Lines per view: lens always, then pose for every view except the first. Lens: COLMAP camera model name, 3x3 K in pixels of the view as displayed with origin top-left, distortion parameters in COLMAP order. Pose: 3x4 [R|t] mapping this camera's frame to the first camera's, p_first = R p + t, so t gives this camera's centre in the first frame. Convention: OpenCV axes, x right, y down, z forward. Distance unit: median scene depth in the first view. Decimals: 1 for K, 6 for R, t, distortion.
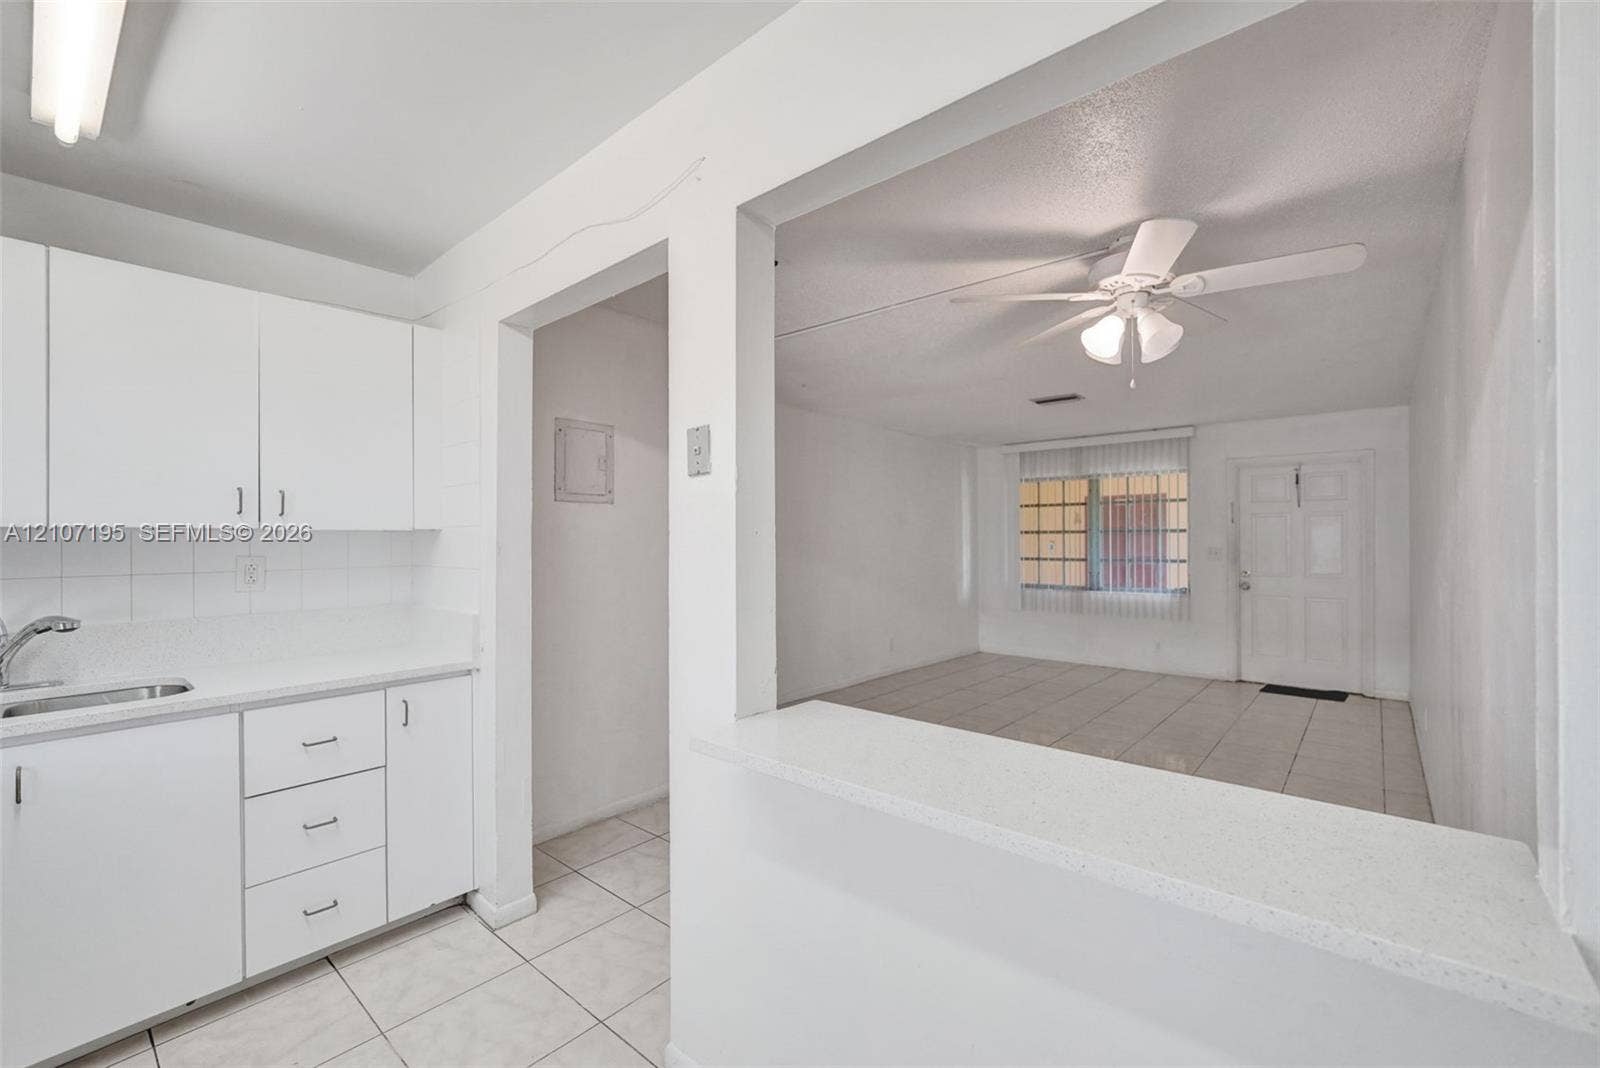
lens RADIAL K [[674.4, 0, 796.1], [0, 674.4, 538.8], [0, 0, 1]] dist [-0.009828, 0.002744]
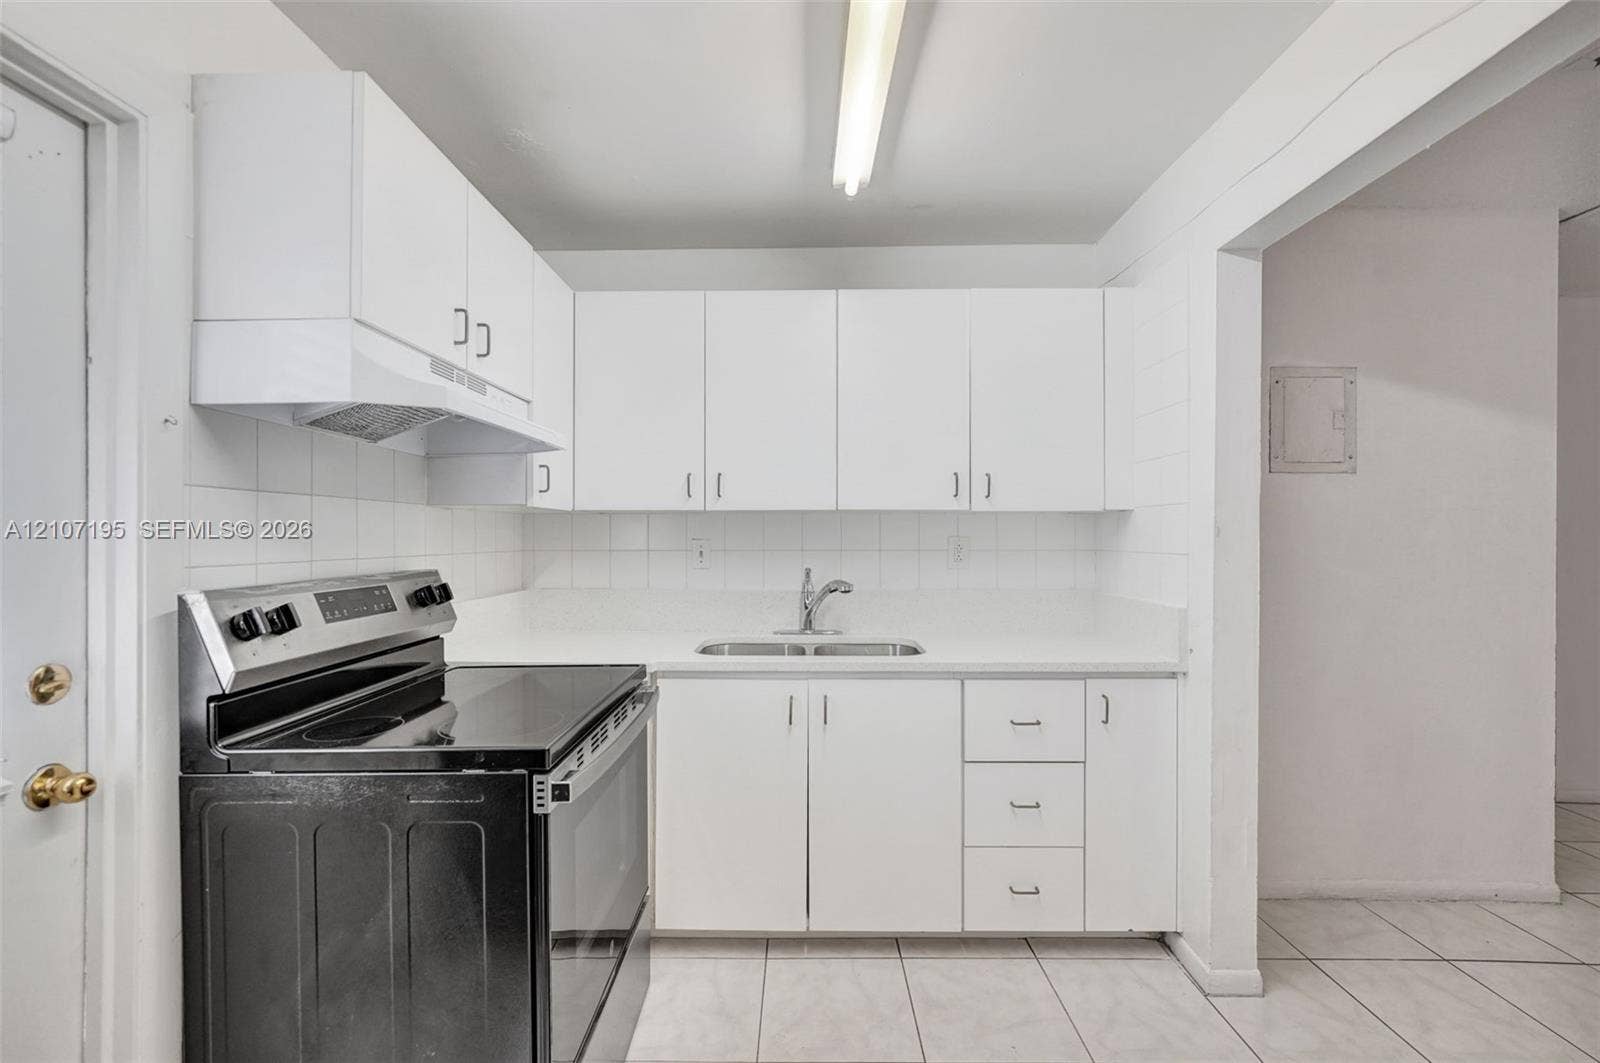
lens RADIAL K [[674.4, 0, 787.1], [0, 674.4, 534.1], [0, 0, 1]] dist [-0.009828, 0.002744]
pose [[0.639206, 0.004390, -0.769023, -0.050550], [-0.002556, 0.999990, 0.003583, 0.006355], [0.769032, -0.000325, 0.639211, 0.027654]]
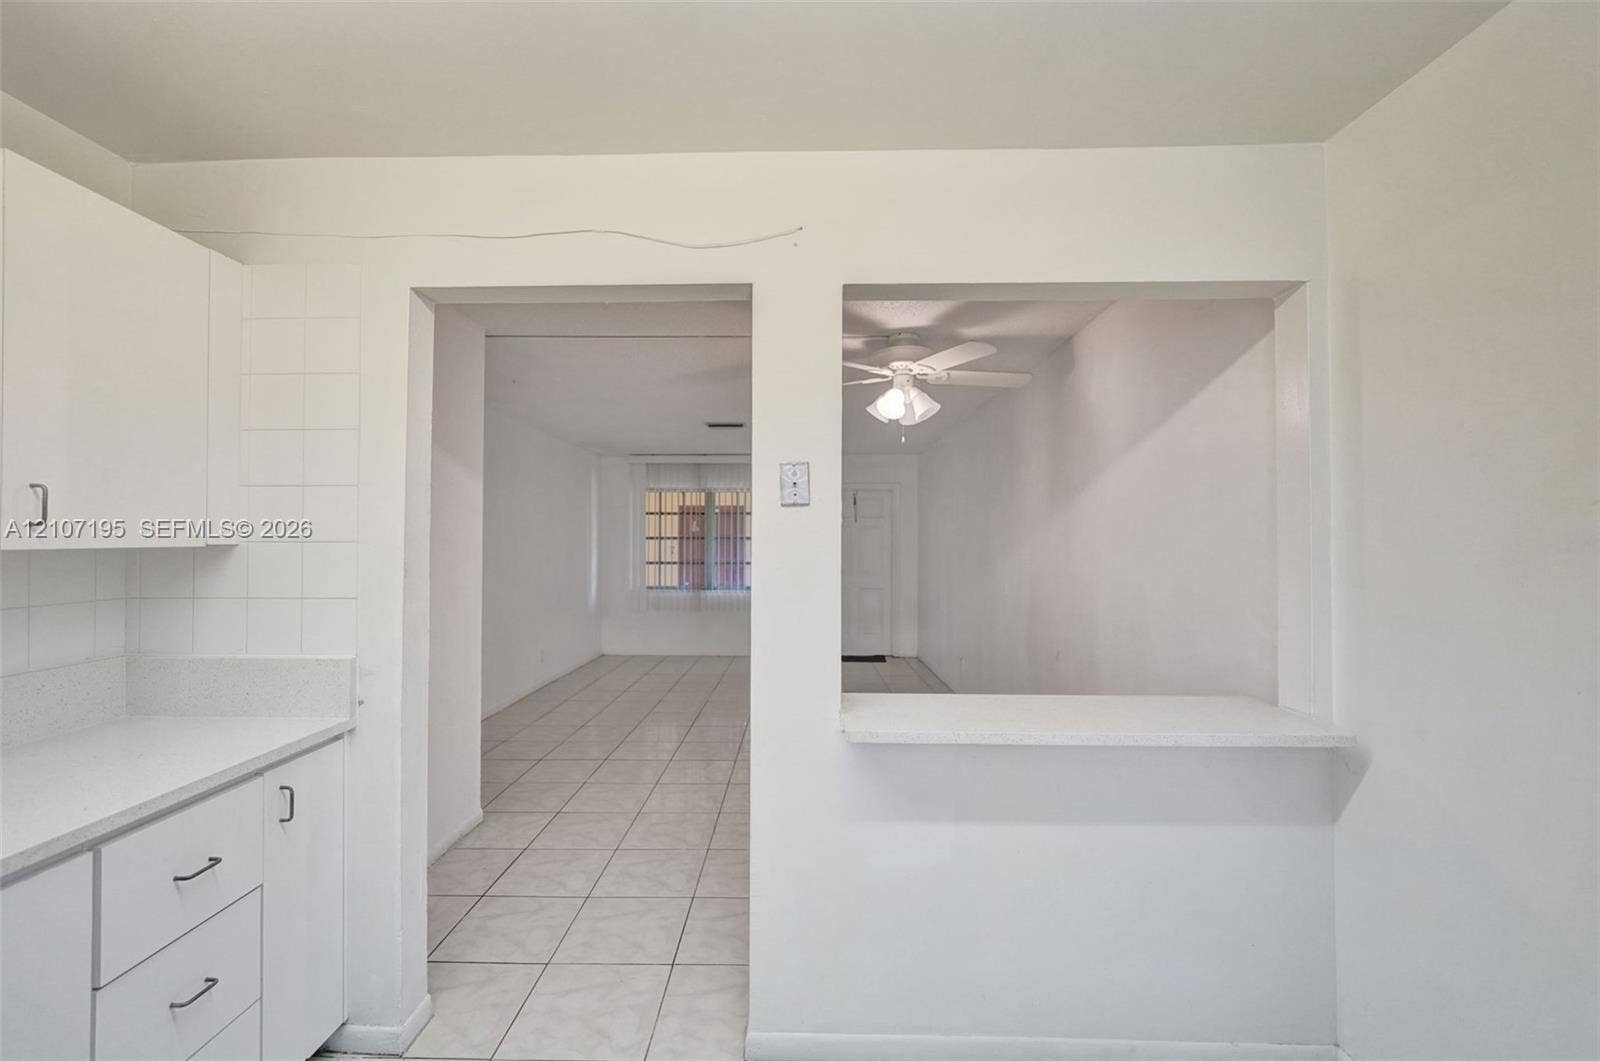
lens RADIAL K [[674.4, 0, 812.0], [0, 674.4, 534.6], [0, 0, 1]] dist [-0.009828, 0.002744]
pose [[0.758282, 0.011223, 0.651830, -0.201571], [-0.005972, 0.999929, -0.010269, -0.007916], [-0.651899, 0.003894, 0.758295, 0.028224]]
